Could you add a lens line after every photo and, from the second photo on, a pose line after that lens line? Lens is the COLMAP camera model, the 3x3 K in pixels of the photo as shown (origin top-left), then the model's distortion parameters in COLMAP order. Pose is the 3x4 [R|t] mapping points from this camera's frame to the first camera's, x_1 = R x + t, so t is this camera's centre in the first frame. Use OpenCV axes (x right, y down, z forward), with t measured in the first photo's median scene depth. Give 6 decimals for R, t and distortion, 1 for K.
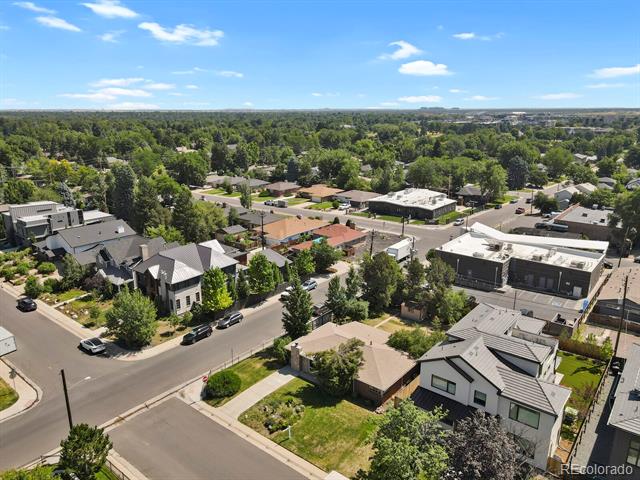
lens RADIAL K [[466.6, 0, 320.0], [0, 466.6, 240.0], [0, 0, 1]] dist [0.009618, 0.009275]
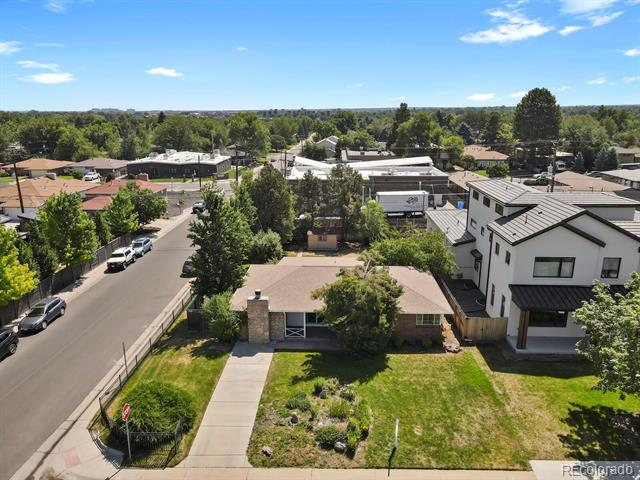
lens RADIAL K [[466.6, 0, 320.0], [0, 466.6, 240.0], [0, 0, 1]] dist [0.009618, 0.009275]
pose [[0.801025, -0.165629, 0.575261, -0.322511], [0.166599, 0.984678, 0.051526, 0.162727], [-0.574981, 0.054564, 0.816345, 0.577956]]
